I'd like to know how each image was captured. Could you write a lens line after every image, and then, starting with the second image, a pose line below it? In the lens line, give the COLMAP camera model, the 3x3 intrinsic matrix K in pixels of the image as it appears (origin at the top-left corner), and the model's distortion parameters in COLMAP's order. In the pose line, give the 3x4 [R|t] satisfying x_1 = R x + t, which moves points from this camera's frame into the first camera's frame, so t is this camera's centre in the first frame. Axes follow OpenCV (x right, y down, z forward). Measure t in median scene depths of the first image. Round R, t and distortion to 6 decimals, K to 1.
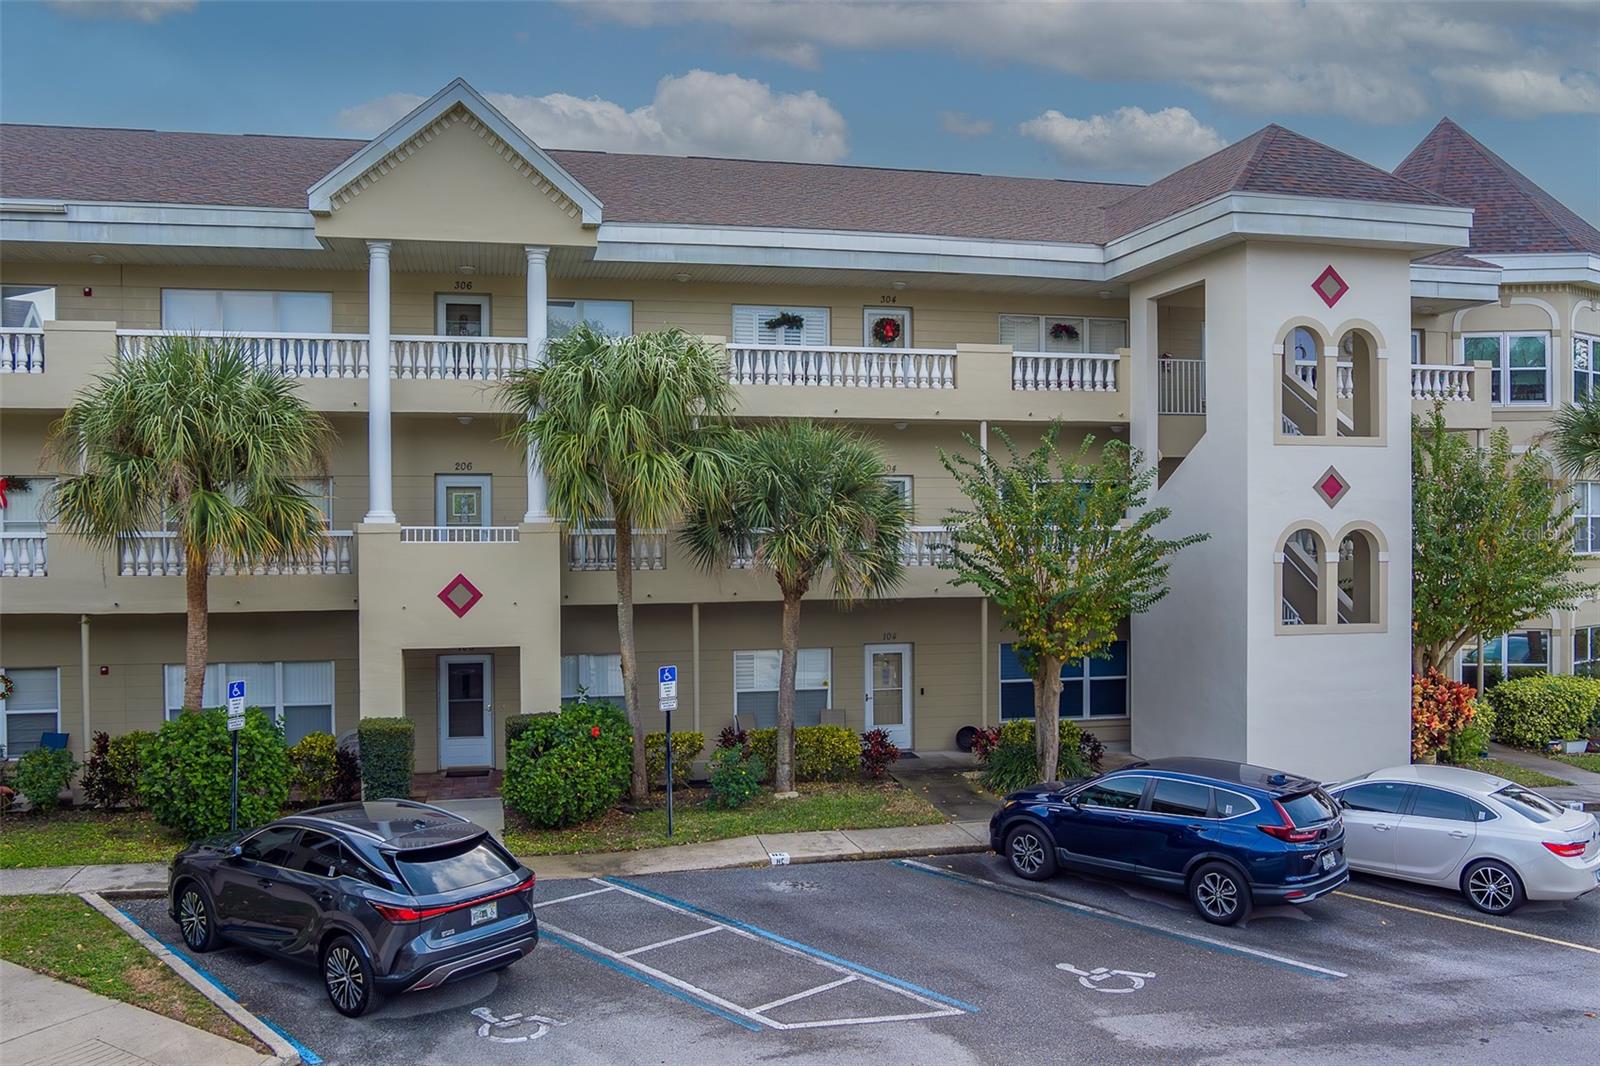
lens RADIAL K [[1368.5, 0, 800.0], [0, 1368.5, 533.0], [0, 0, 1]] dist [-0.057690, -0.005192]
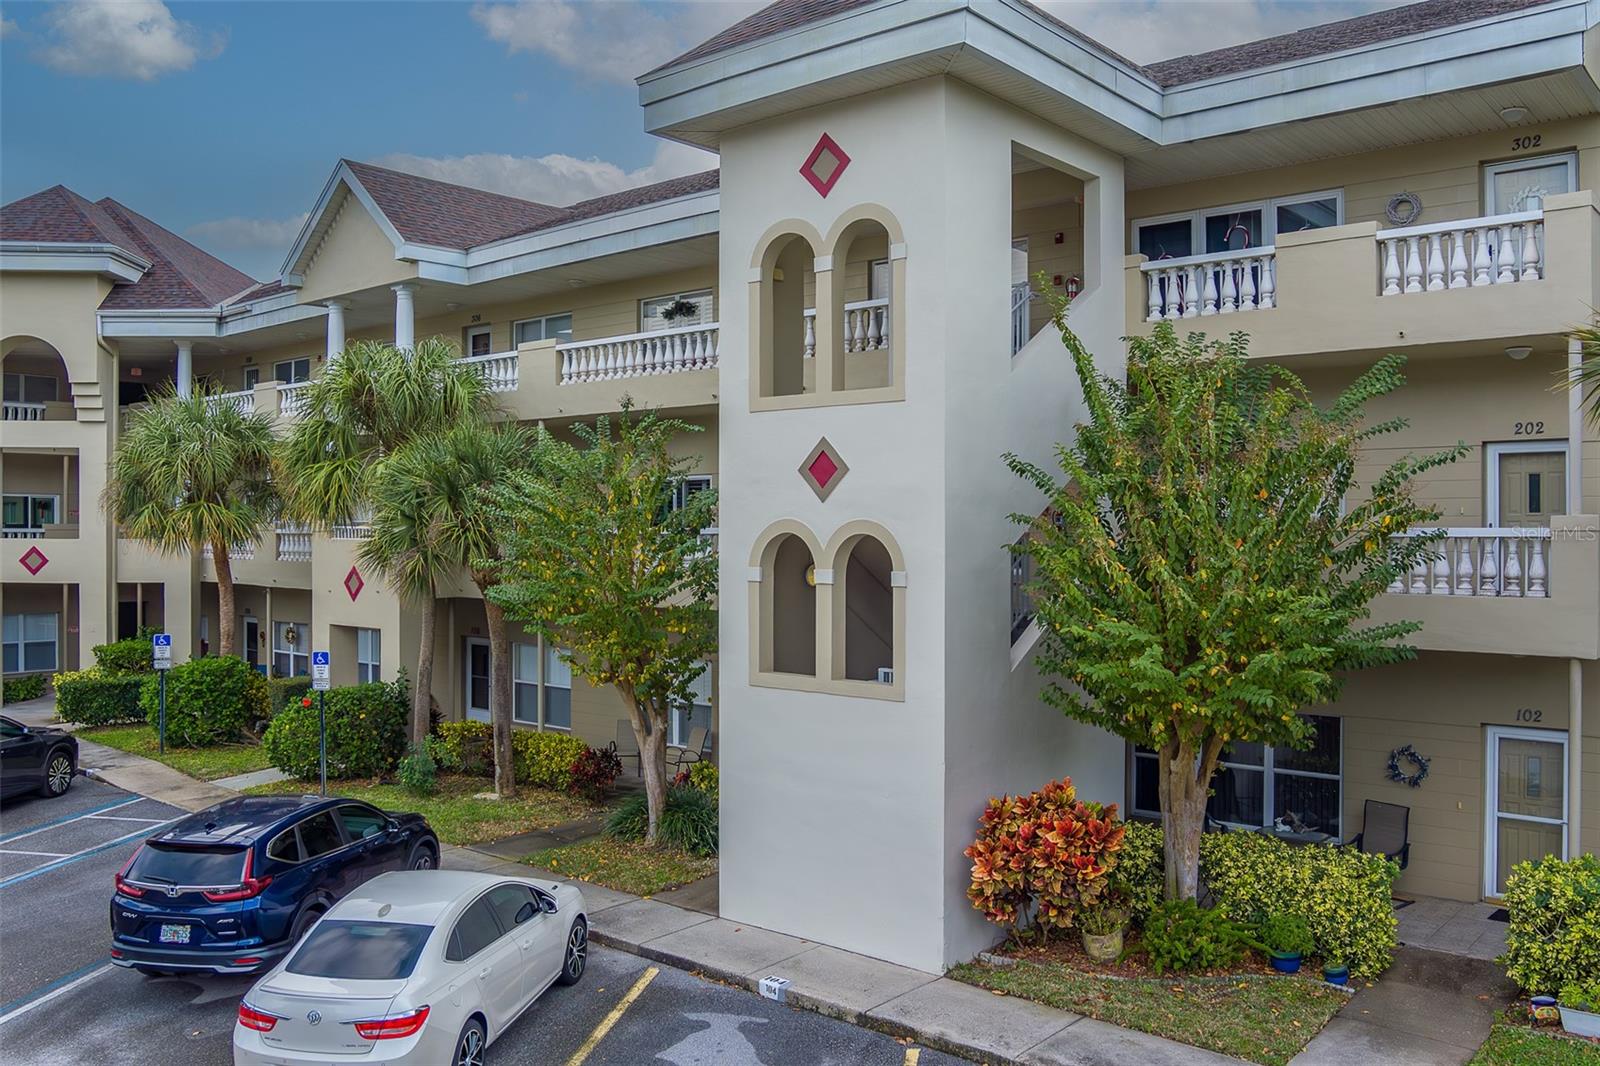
lens RADIAL K [[1368.5, 0, 800.0], [0, 1368.5, 533.0], [0, 0, 1]] dist [-0.057690, -0.005192]
pose [[0.586977, 0.007200, -0.809572, 0.940594], [-0.015334, 0.999880, -0.002225, -0.001505], [0.809459, 0.013720, 0.587017, 0.615215]]
